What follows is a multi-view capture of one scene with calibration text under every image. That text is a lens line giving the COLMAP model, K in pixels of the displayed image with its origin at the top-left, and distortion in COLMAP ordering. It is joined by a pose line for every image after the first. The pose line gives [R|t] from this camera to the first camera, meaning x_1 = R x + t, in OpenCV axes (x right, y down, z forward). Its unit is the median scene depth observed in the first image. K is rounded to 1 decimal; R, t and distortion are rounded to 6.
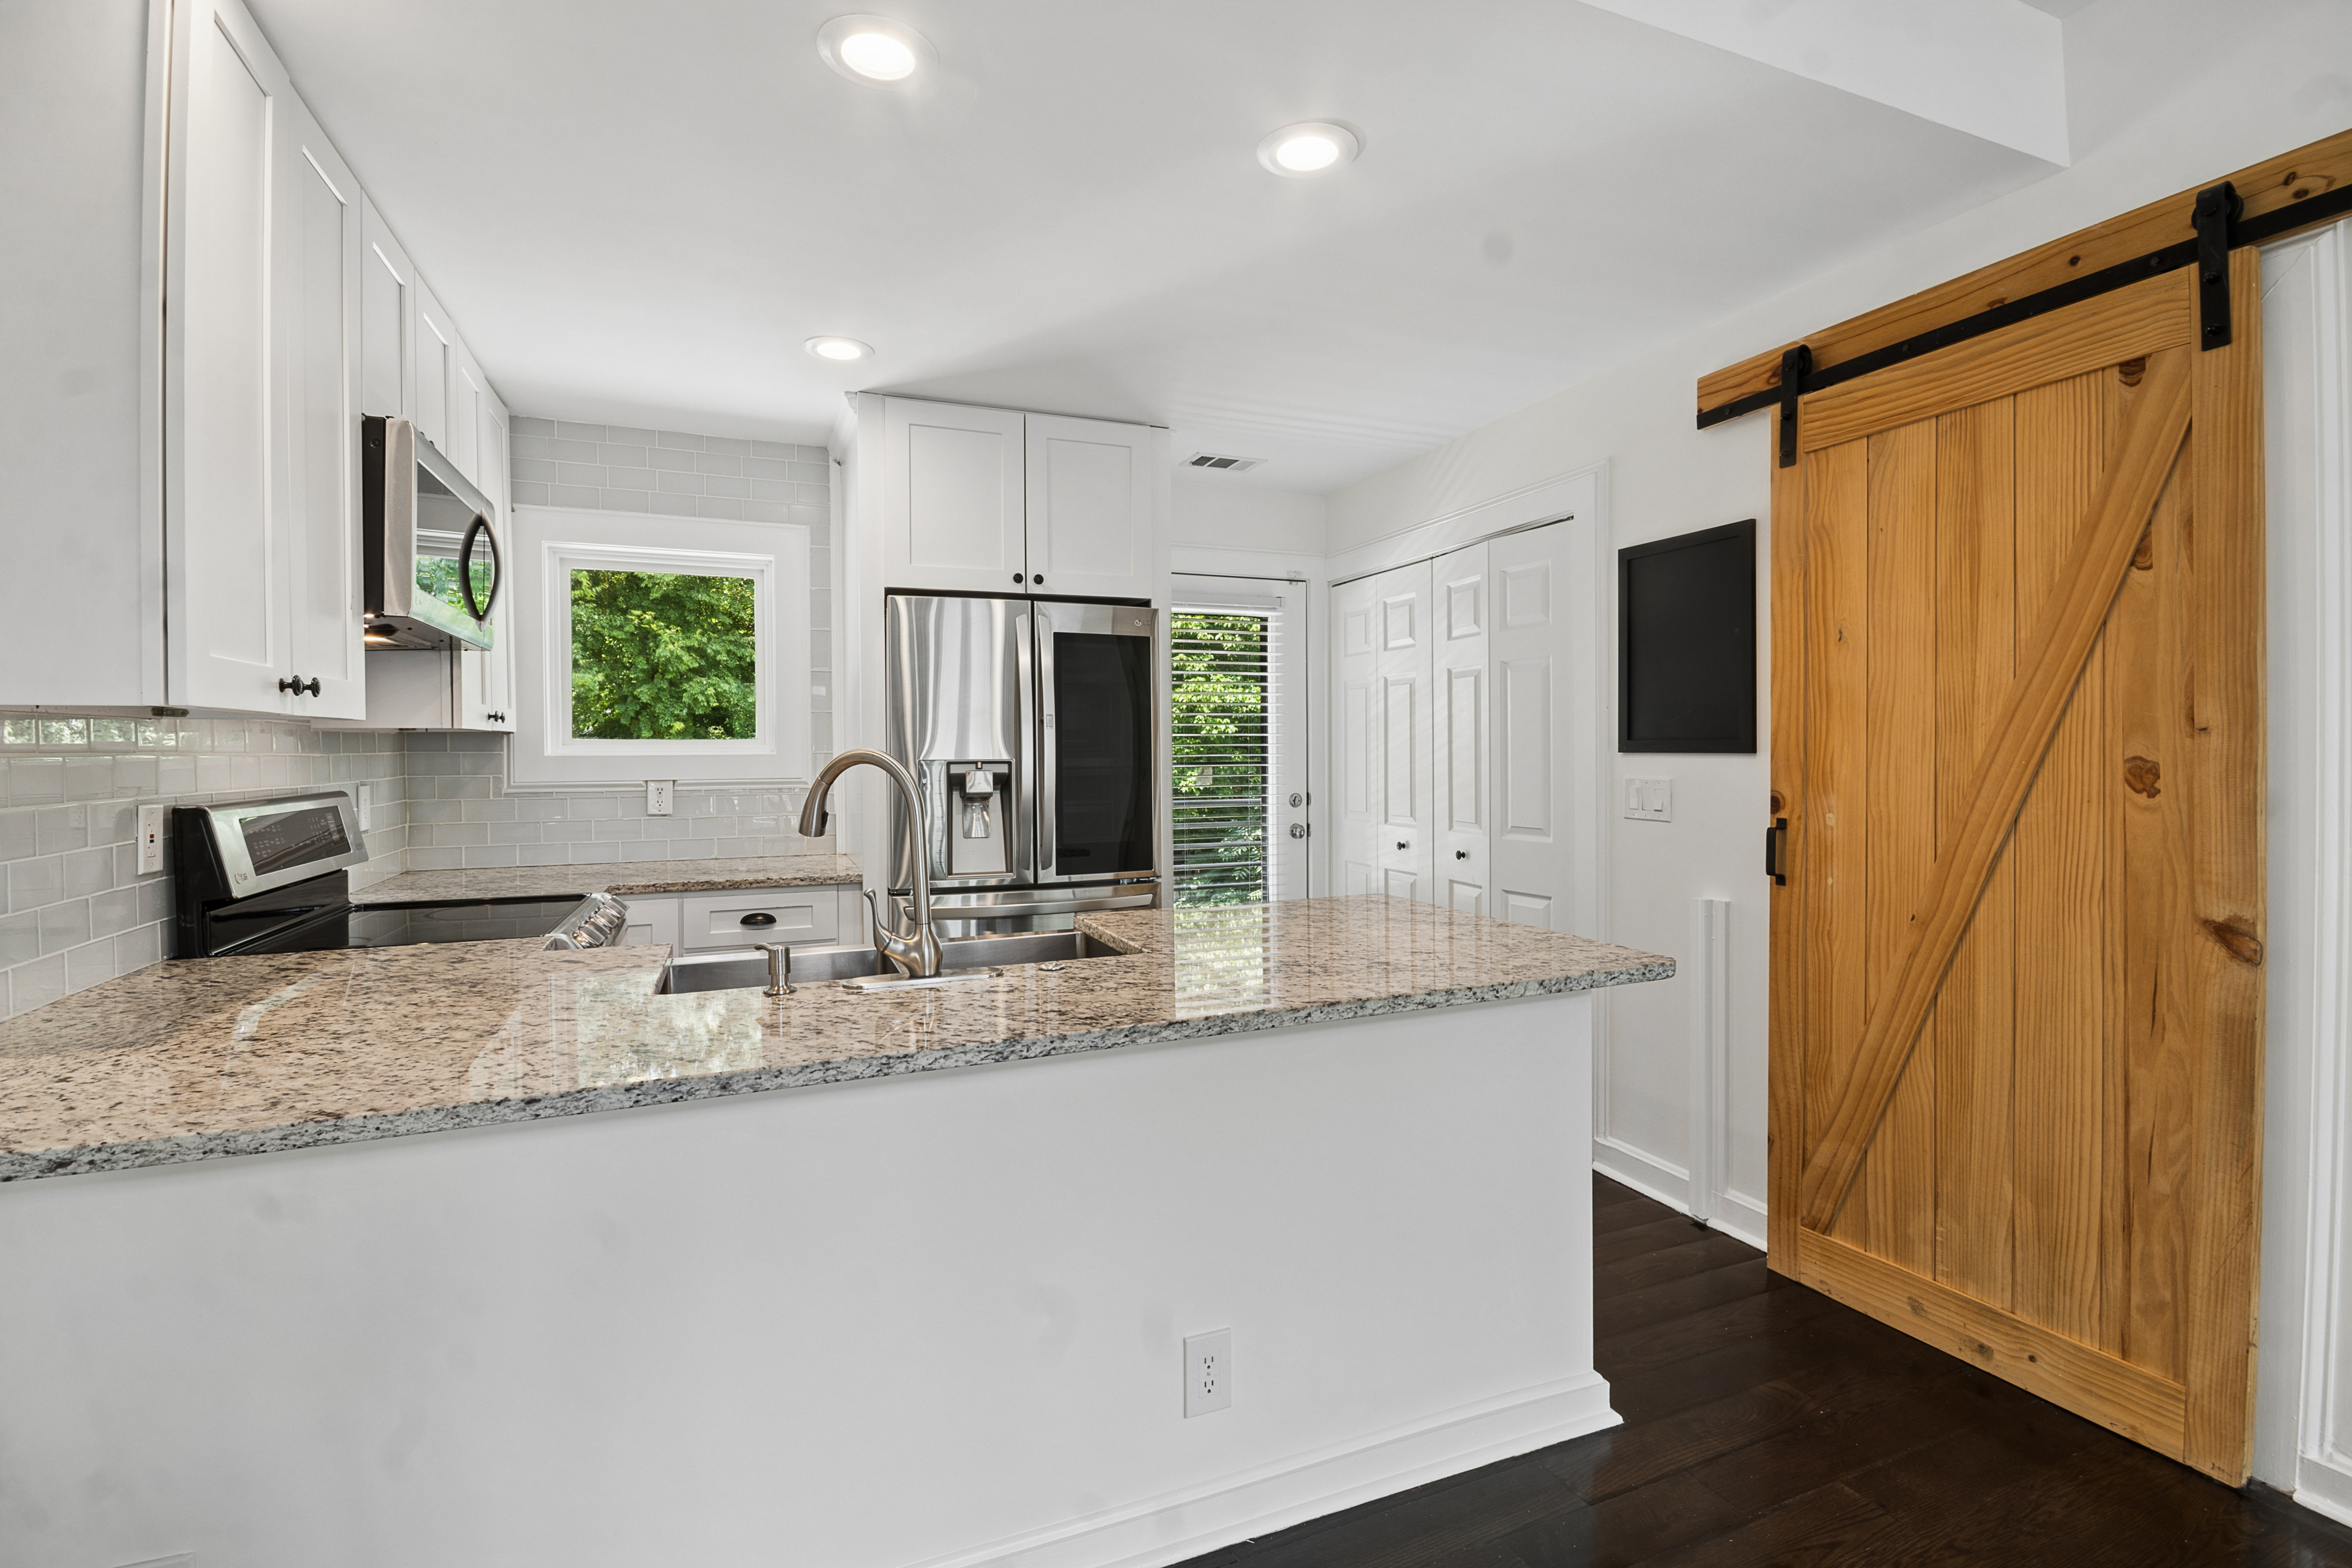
lens RADIAL K [[1060.9, 0, 1173.4], [0, 1060.9, 764.6], [0, 0, 1]] dist [0.005929, -0.008567]
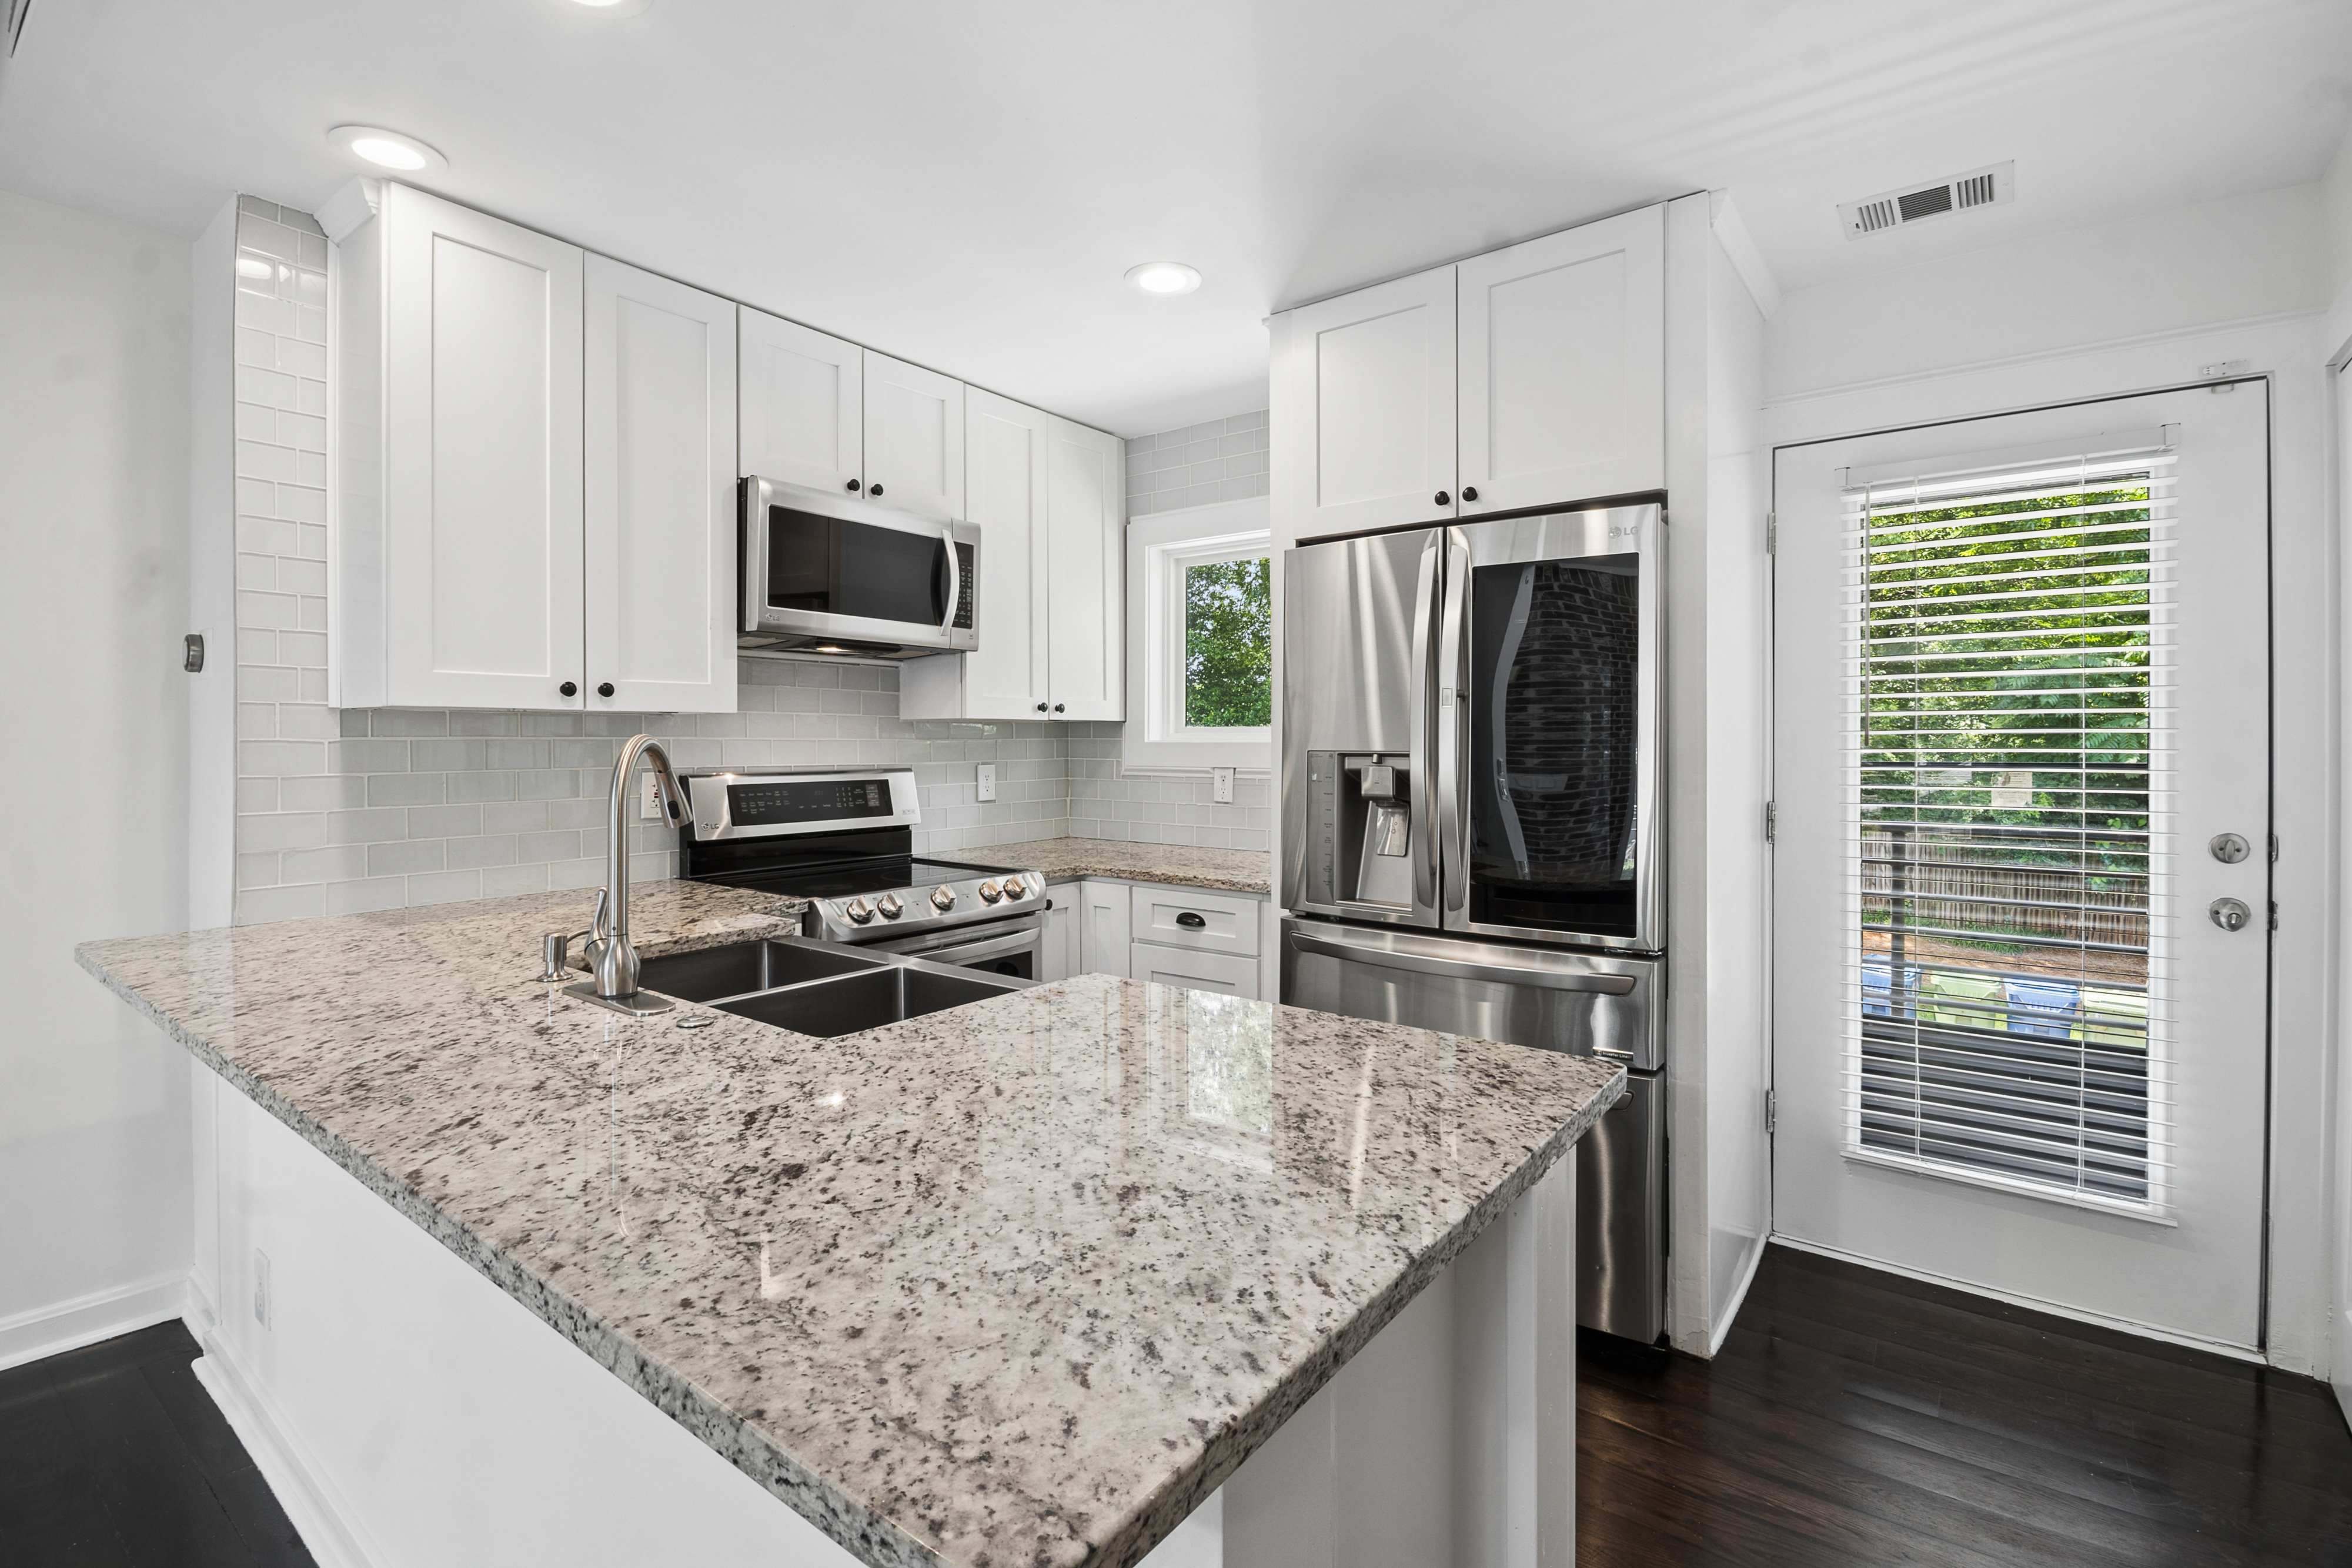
lens RADIAL K [[1060.9, 0, 1171.0], [0, 1060.9, 745.7], [0, 0, 1]] dist [0.005929, -0.008567]
pose [[0.508647, 0.009570, -0.860922, 0.379481], [-0.014451, 0.999892, 0.002577, -0.008461], [0.860854, 0.011130, 0.508731, 0.483152]]
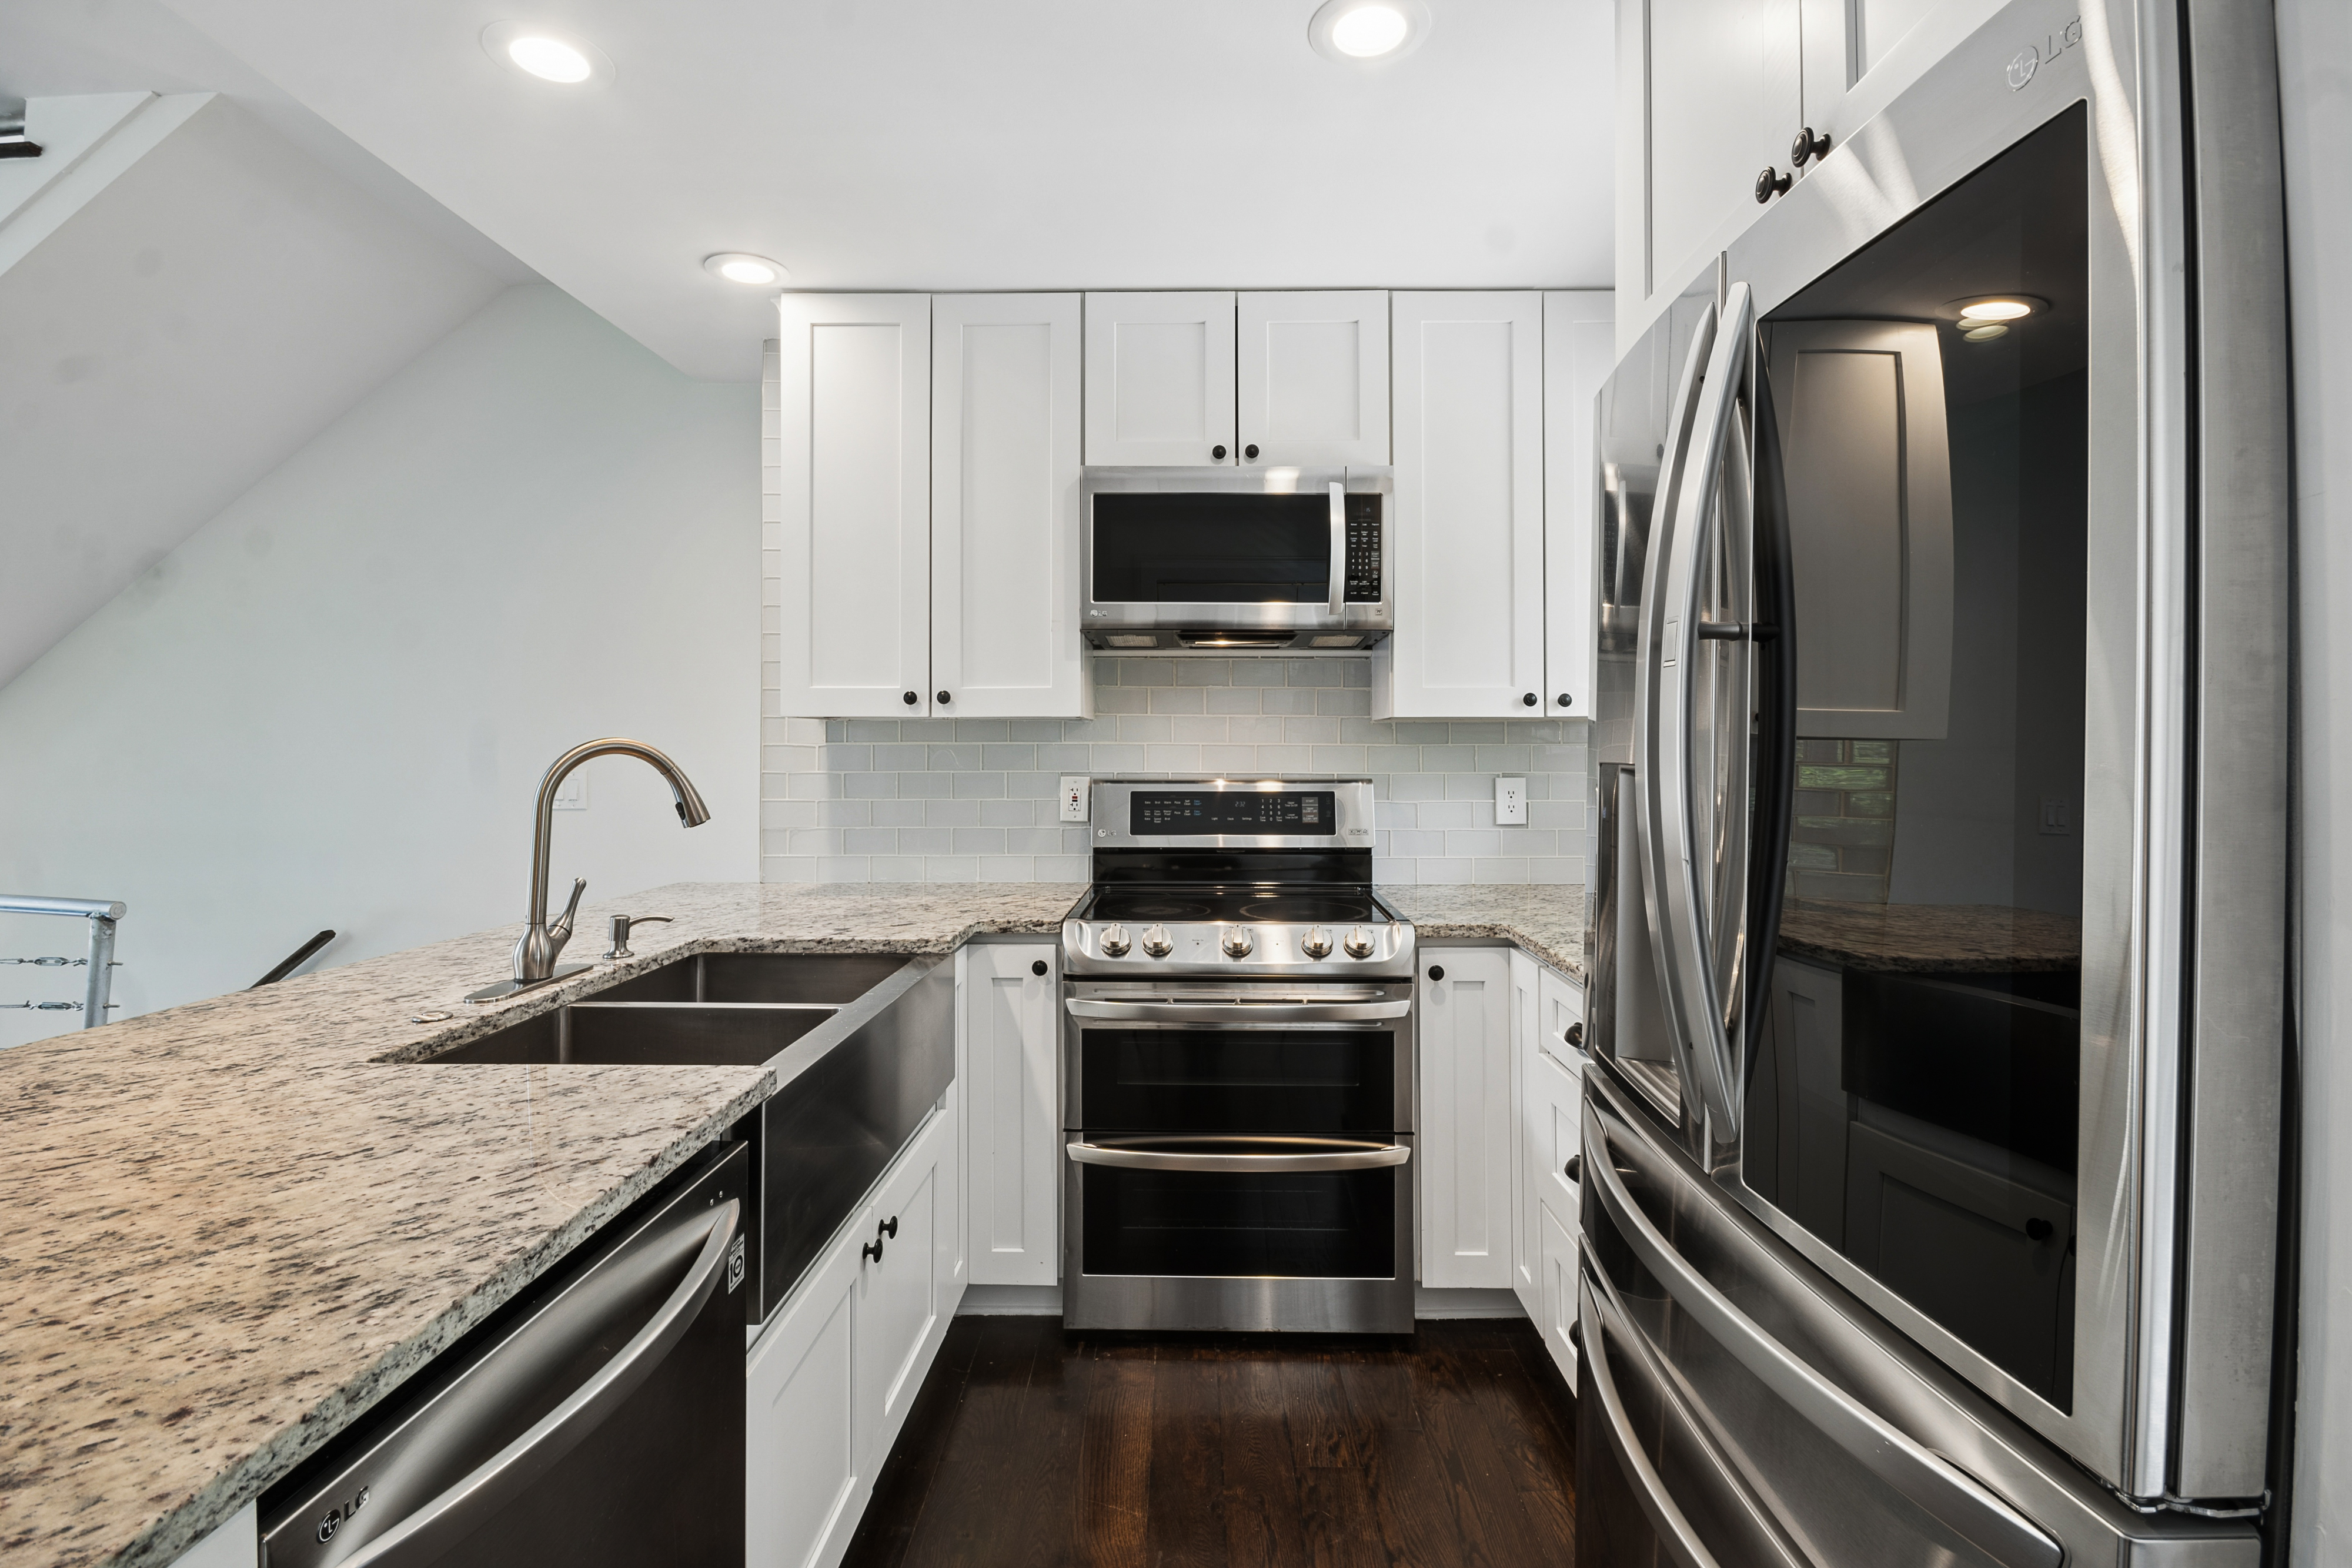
lens RADIAL K [[1060.9, 0, 1218.7], [0, 1060.9, 744.0], [0, 0, 1]] dist [0.005929, -0.008567]
pose [[-0.378922, 0.001790, -0.925427, 0.204588], [-0.010809, 0.999921, 0.006360, -0.012207], [0.925365, 0.012413, -0.378873, 0.980794]]
